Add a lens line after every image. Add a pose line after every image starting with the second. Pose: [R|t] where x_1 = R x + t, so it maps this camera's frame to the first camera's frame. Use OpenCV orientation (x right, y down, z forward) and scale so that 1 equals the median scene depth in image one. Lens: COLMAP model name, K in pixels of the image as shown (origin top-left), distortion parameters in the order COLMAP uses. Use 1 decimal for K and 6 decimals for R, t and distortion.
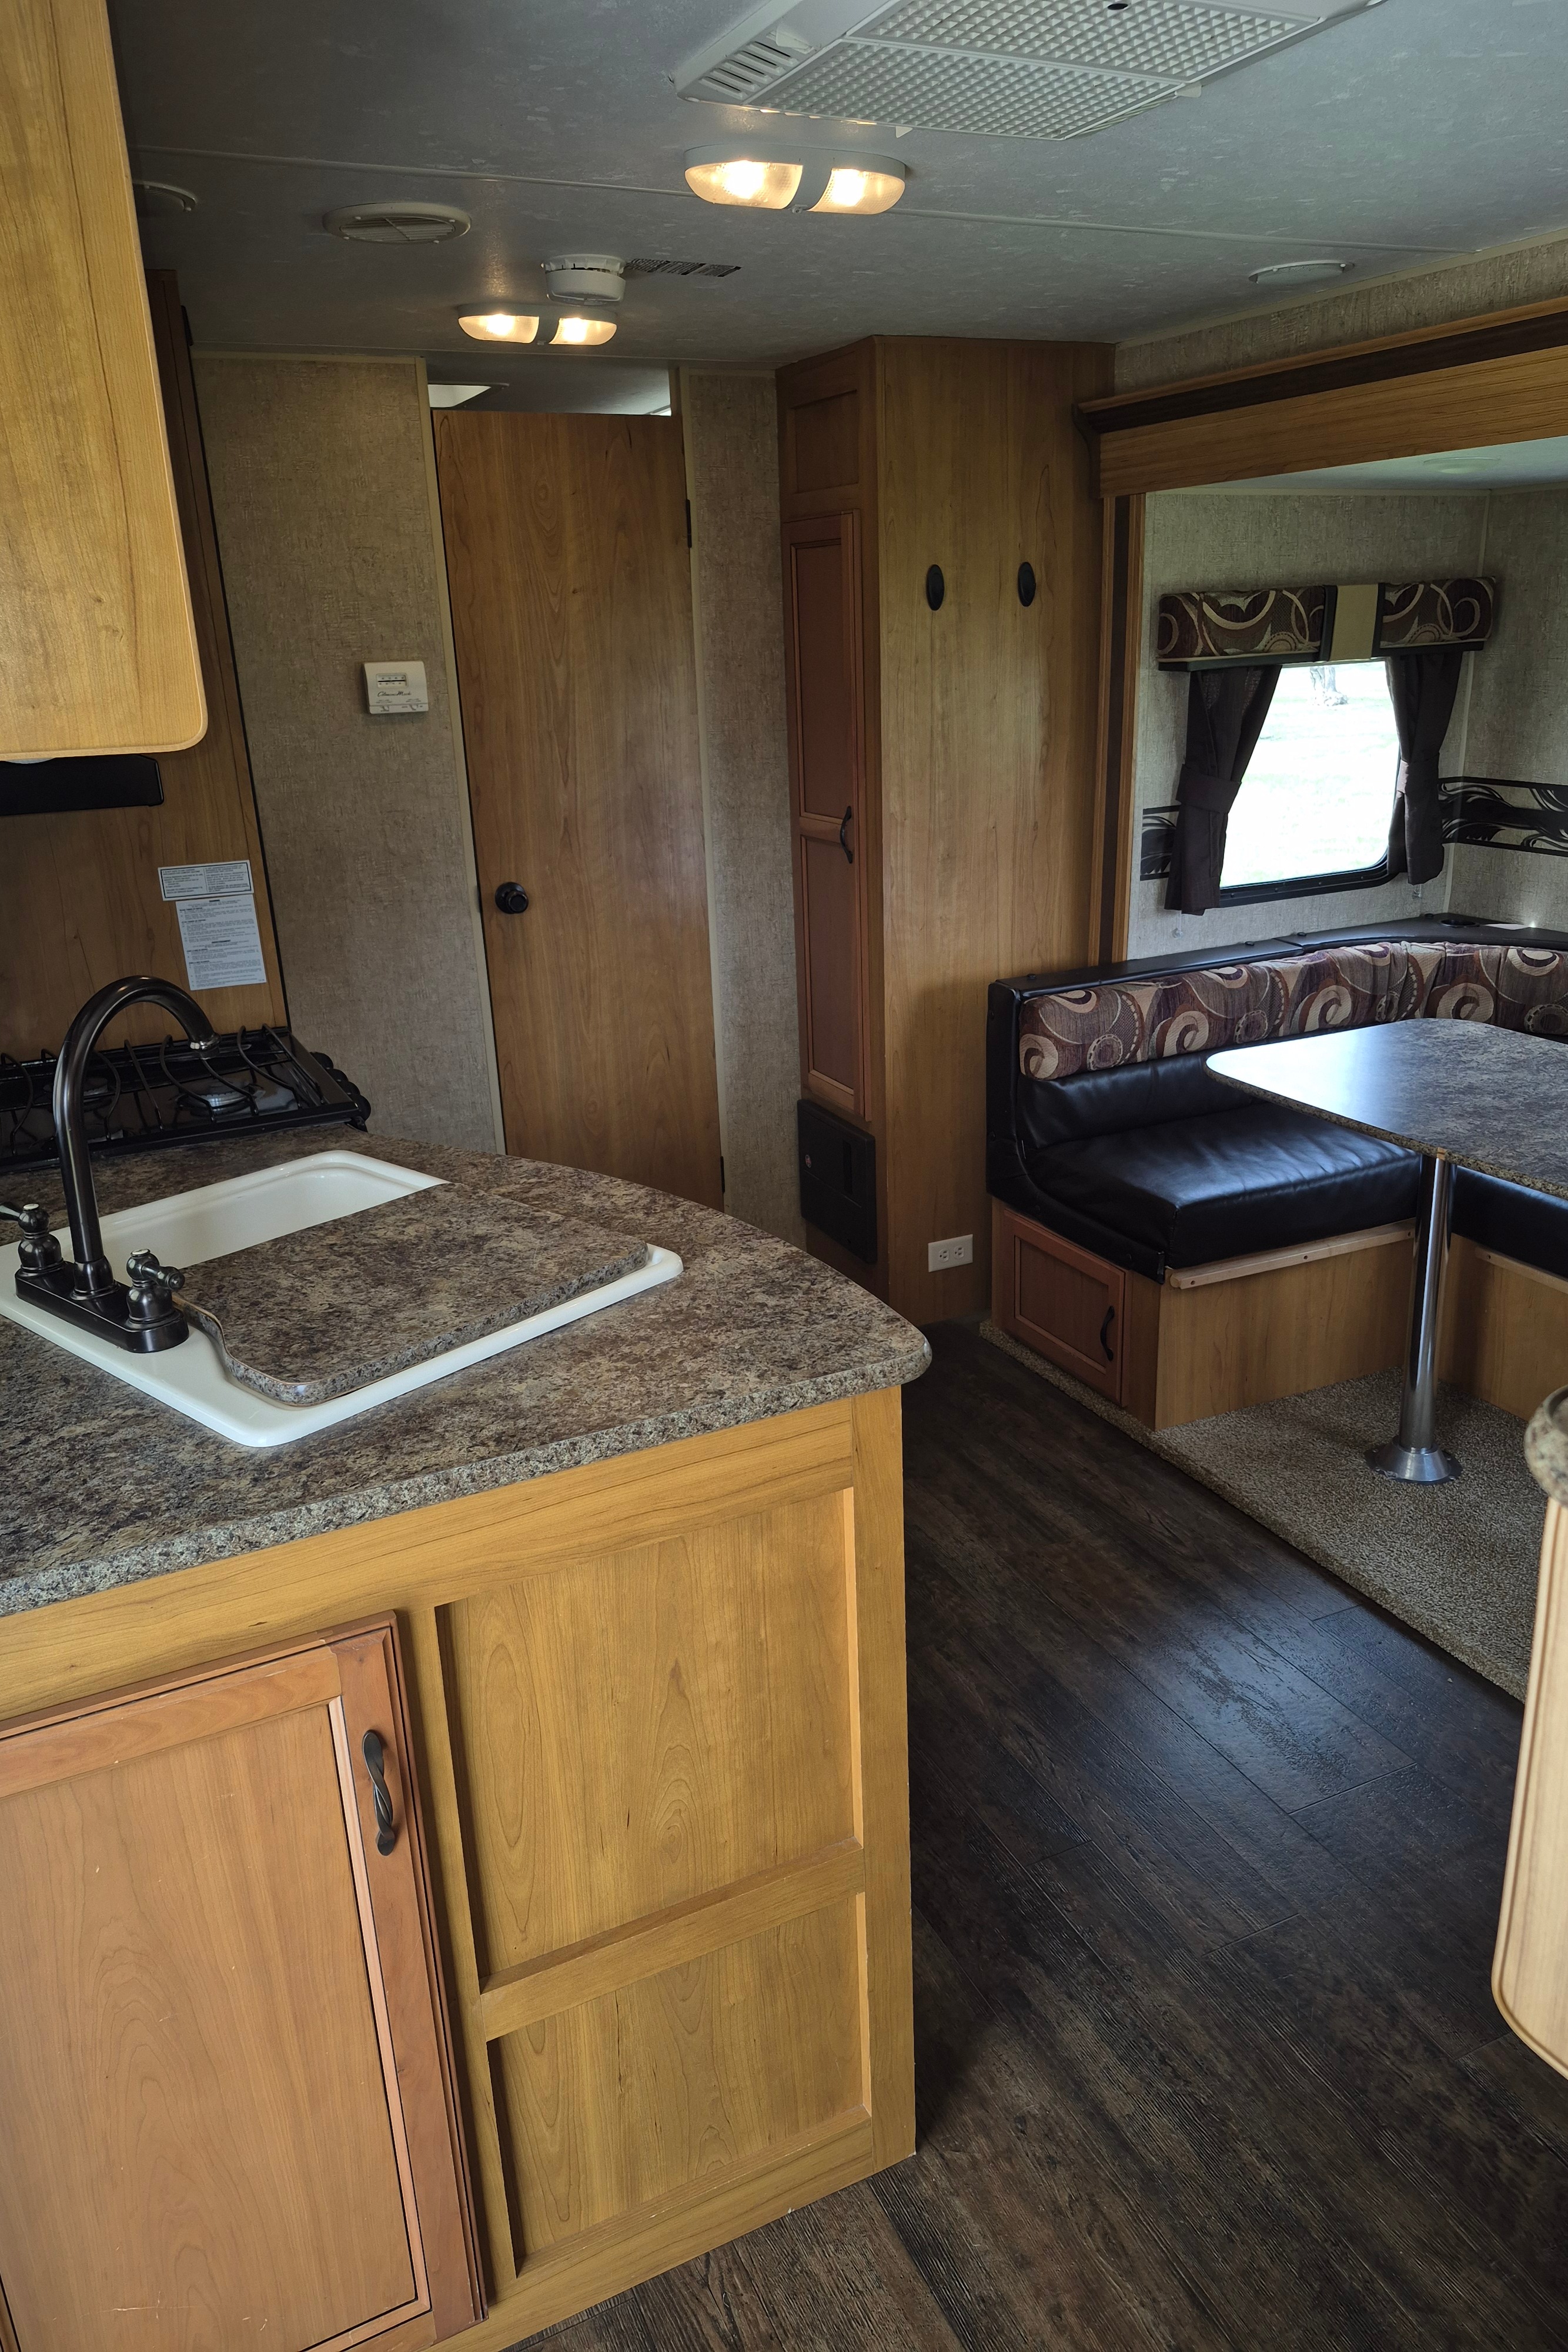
lens RADIAL K [[1625.7, 0, 803.4], [0, 1625.7, 1203.6], [0, 0, 1]] dist [0.119024, -0.156111]
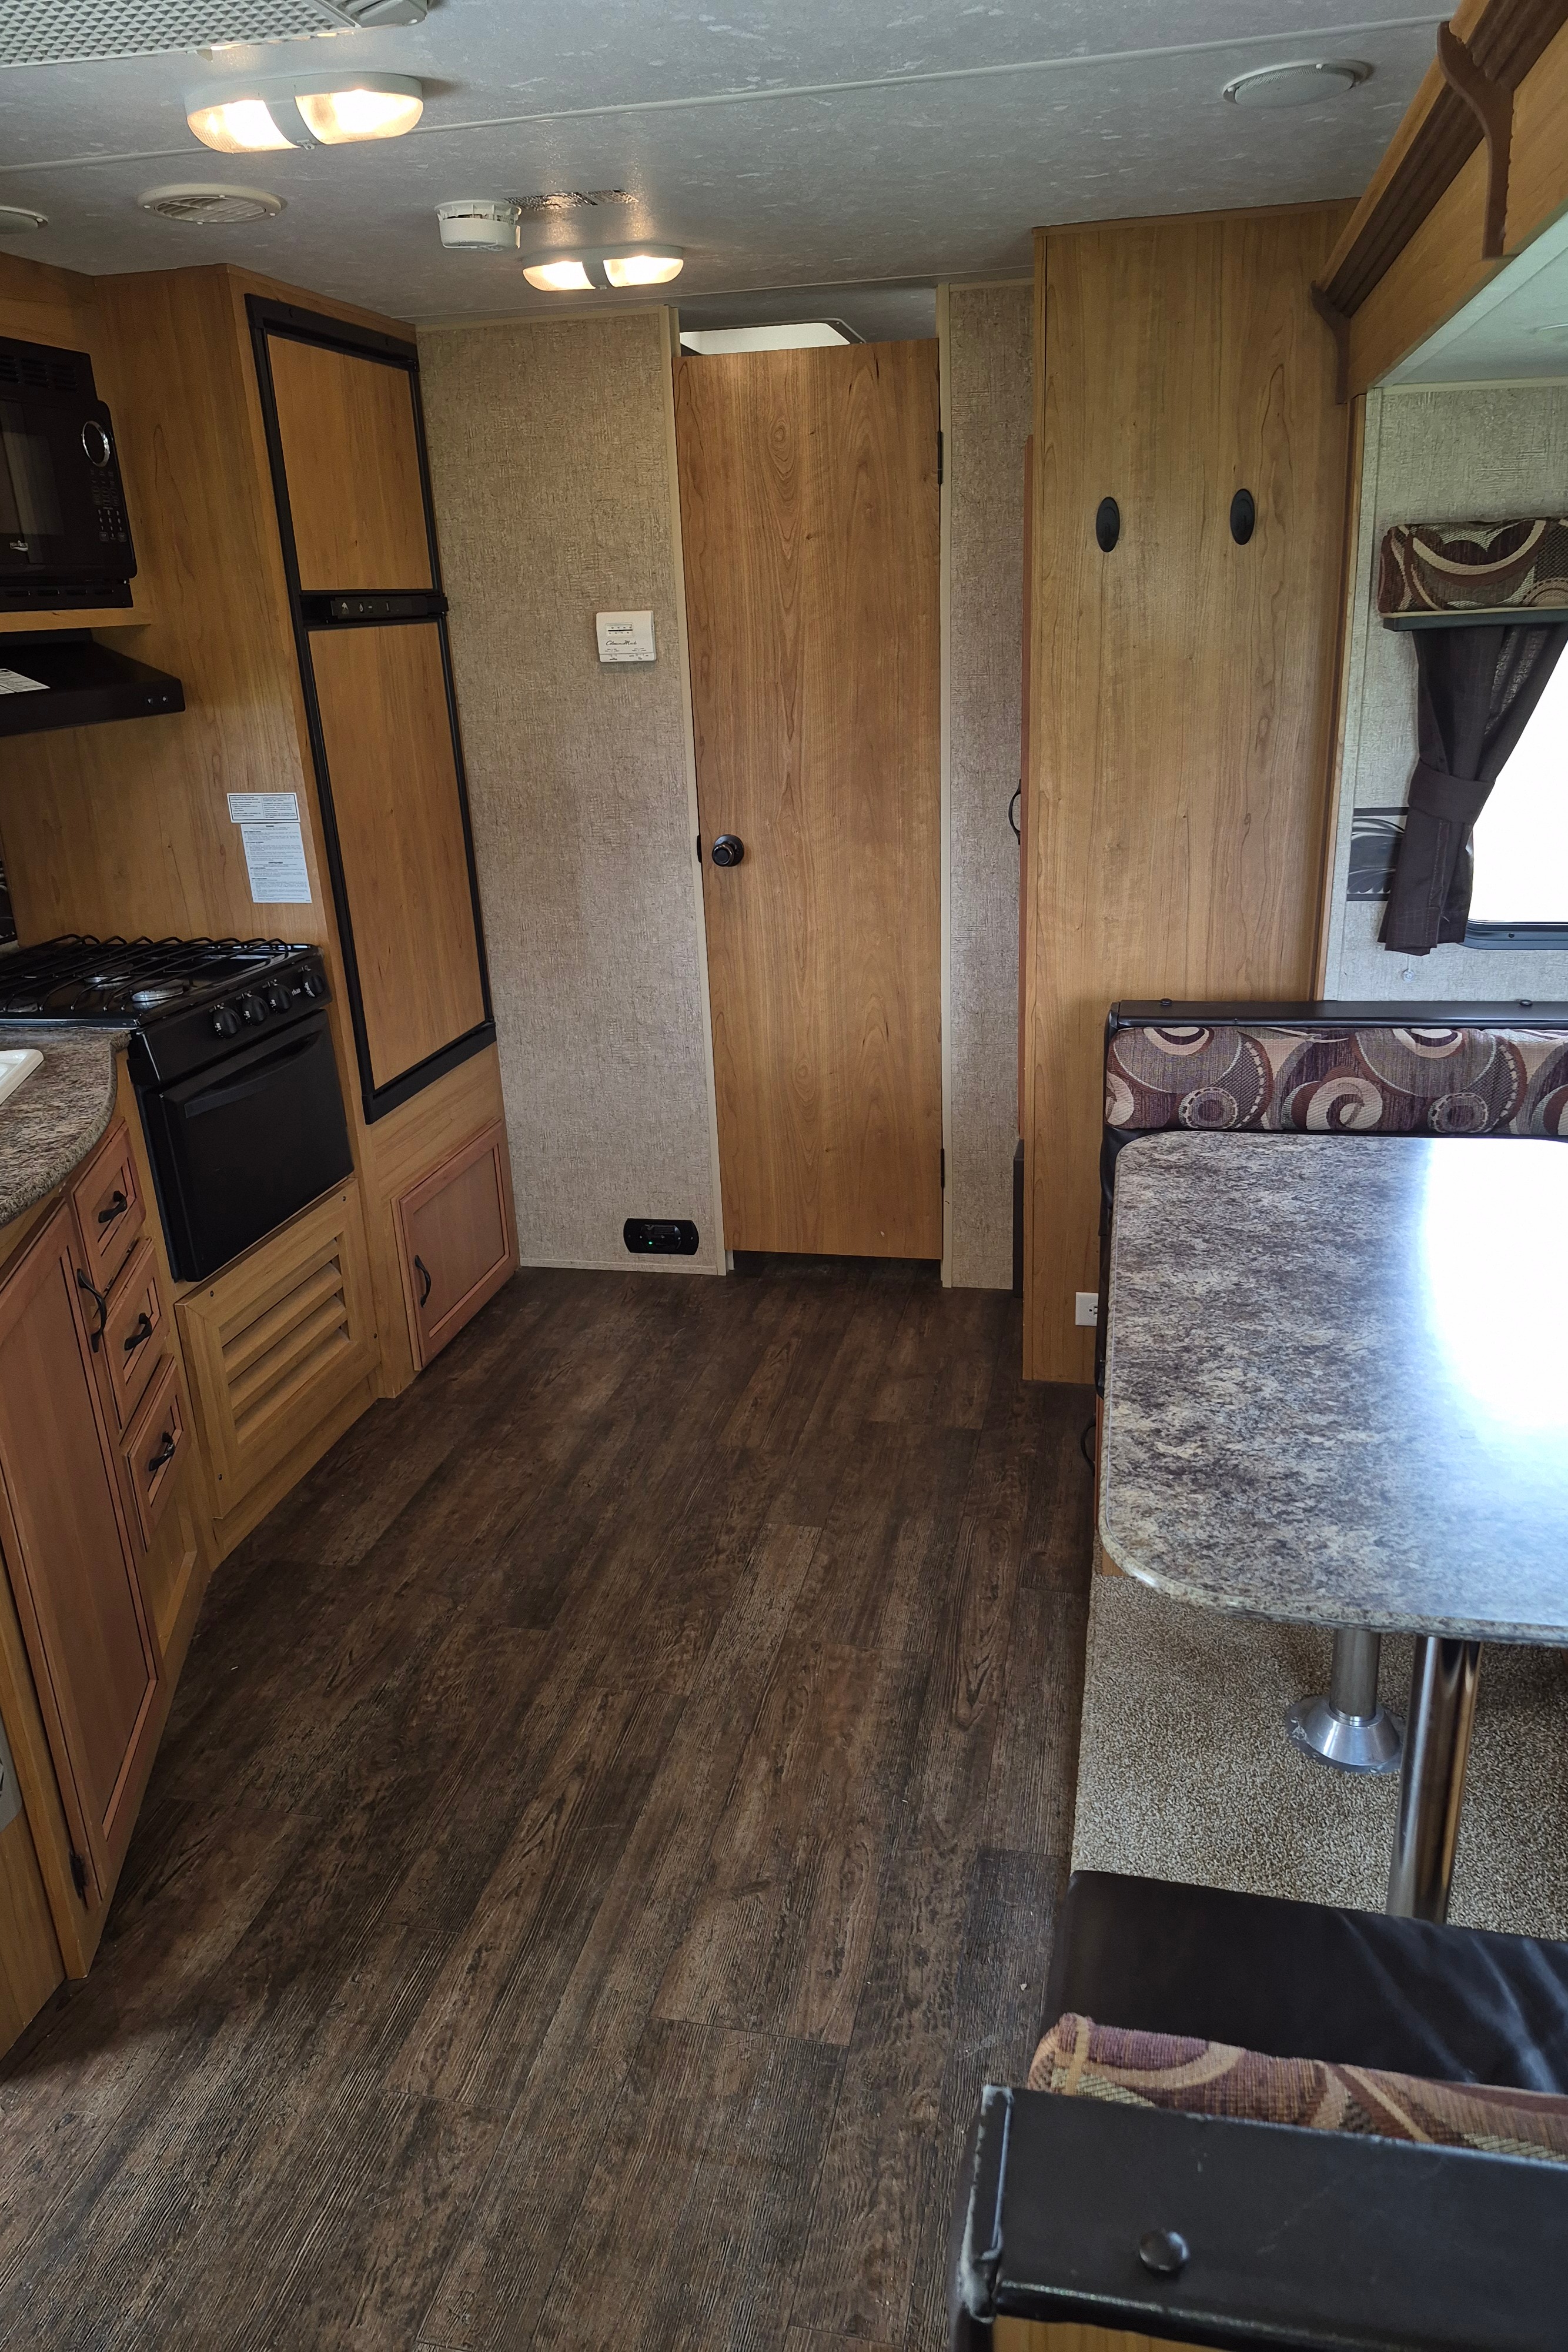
lens RADIAL K [[1625.7, 0, 803.4], [0, 1625.7, 1203.6], [0, 0, 1]] dist [0.119024, -0.156111]
pose [[0.790517, 0.215913, -0.573118, 0.492126], [-0.193013, 0.975938, 0.101442, -0.089119], [0.581231, 0.030428, 0.813170, 0.228507]]
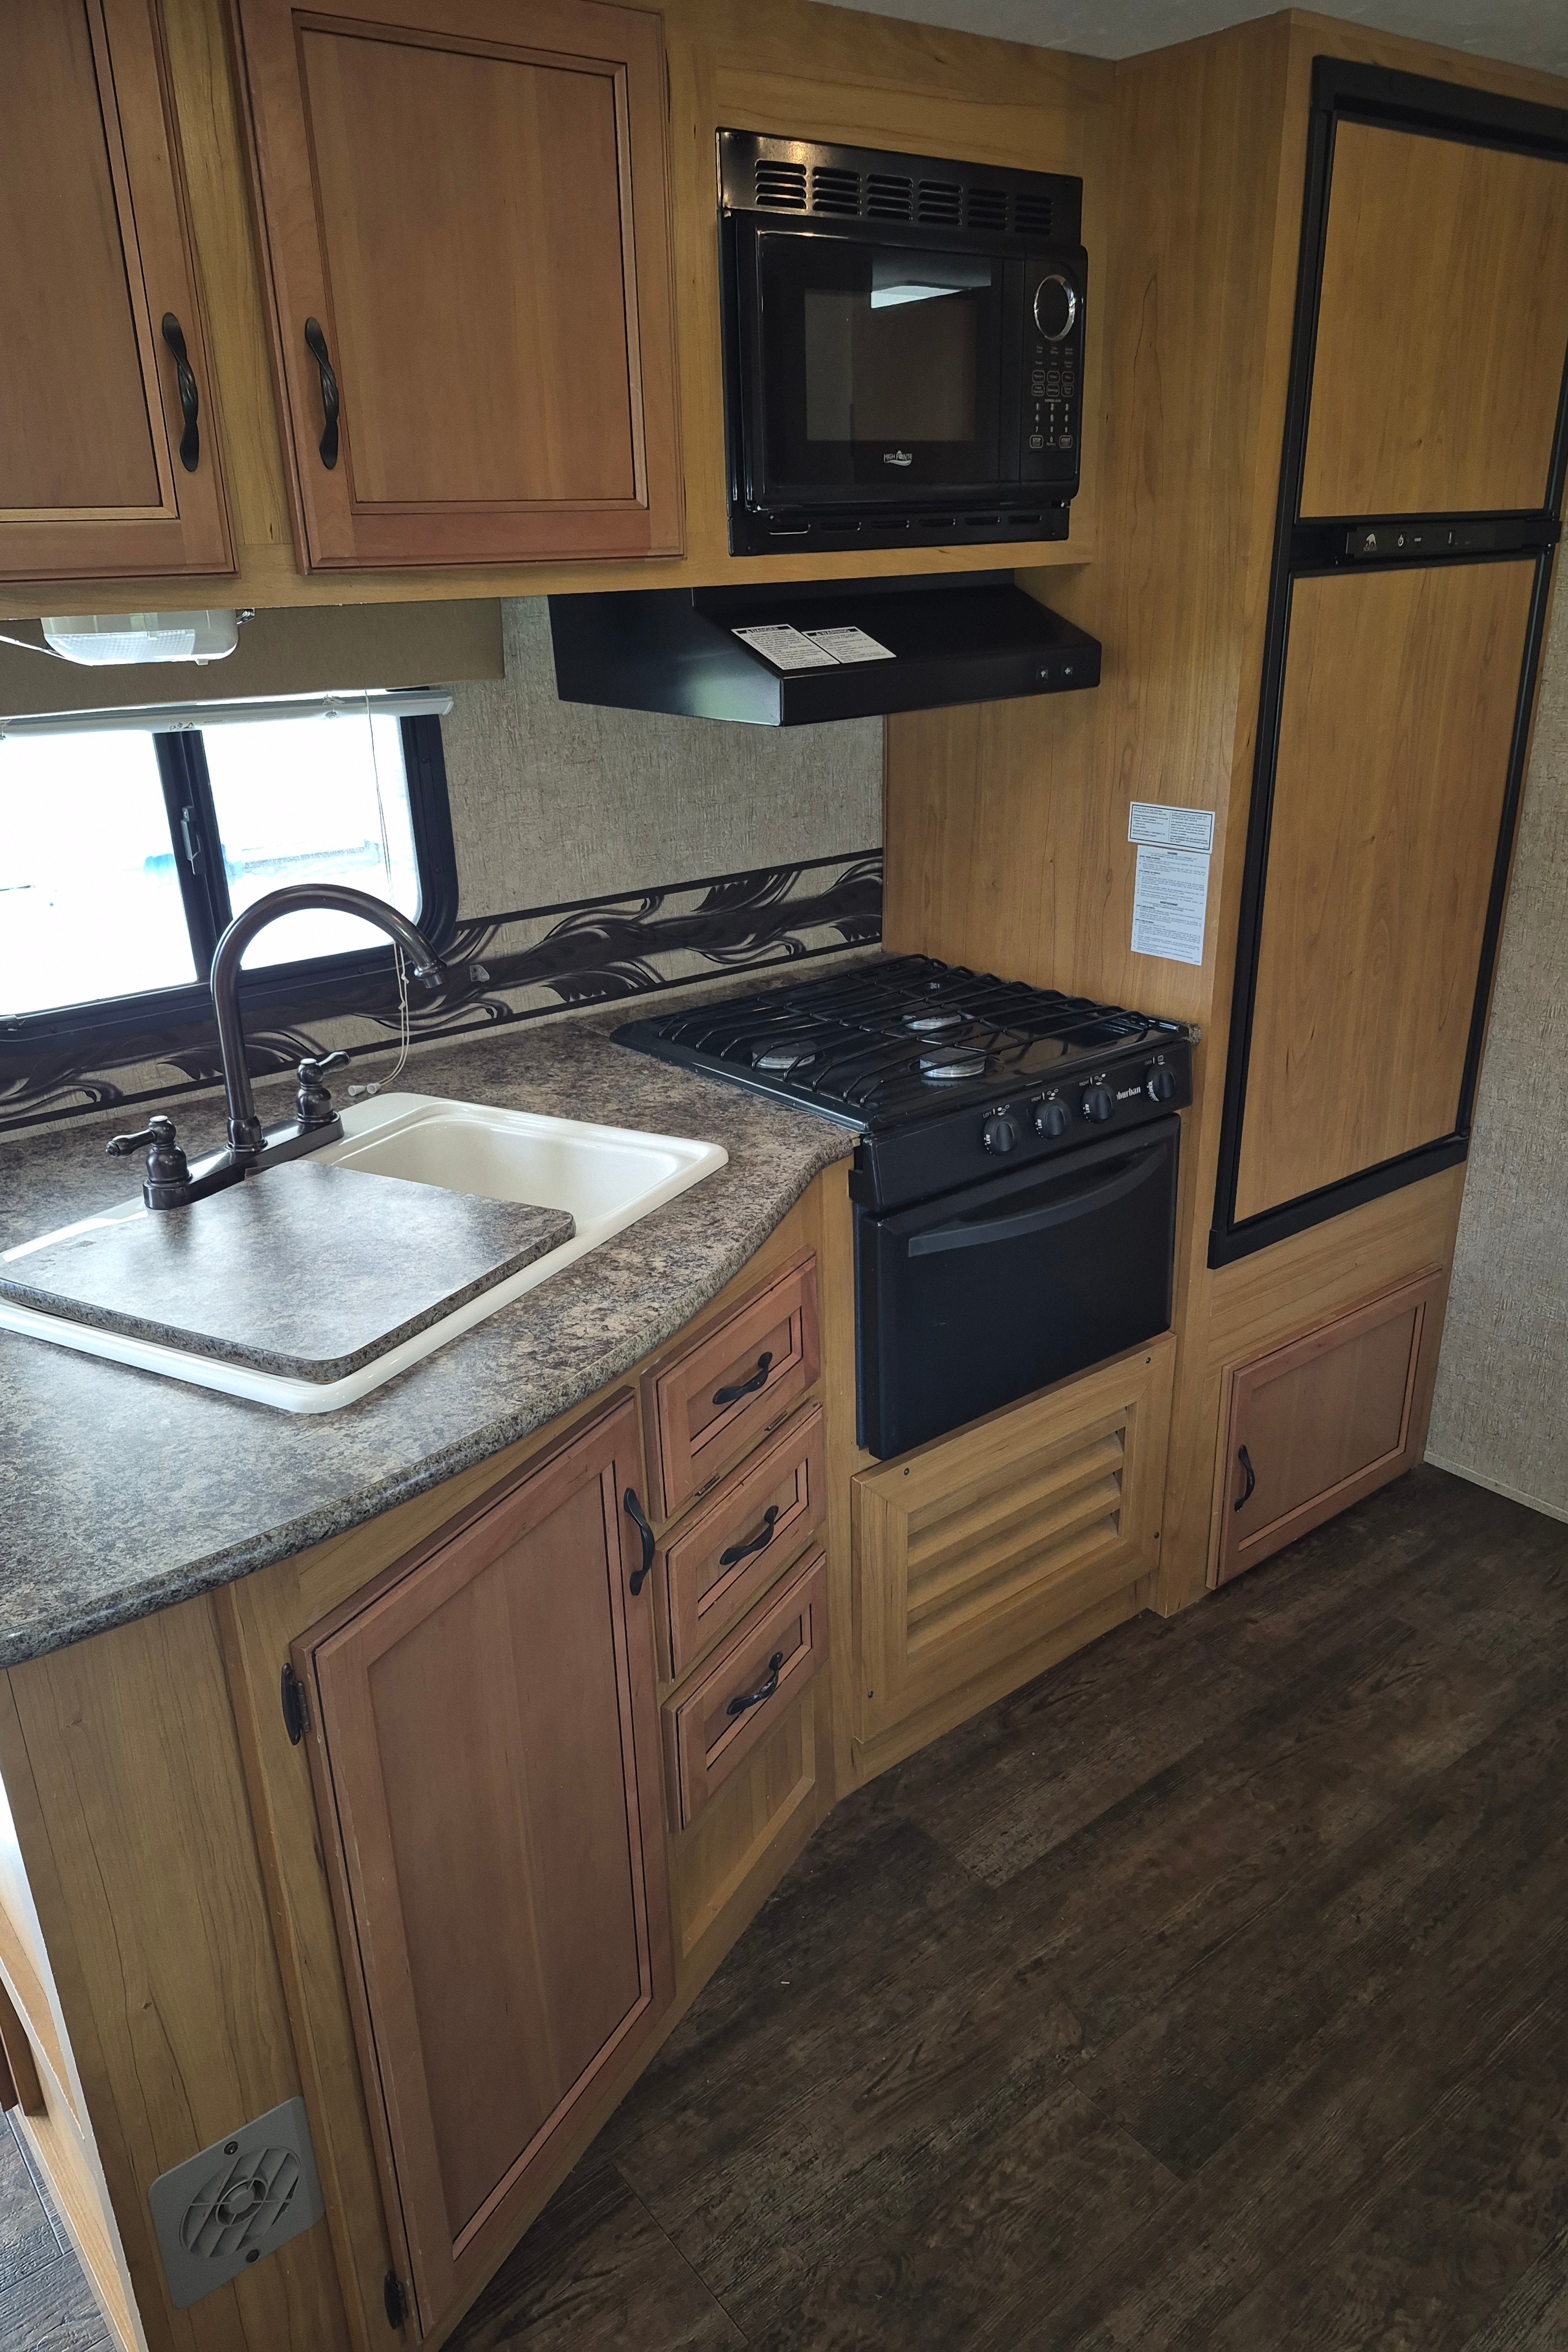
lens RADIAL K [[1655.9, 0, 786.8], [0, 1655.9, 1213.3], [0, 0, 1]] dist [0.096568, -0.100666]
pose [[0.231960, 0.400425, -0.886484, 0.307406], [-0.314415, 0.893285, 0.321225, -0.176355], [0.920509, 0.204213, 0.333106, 0.450522]]
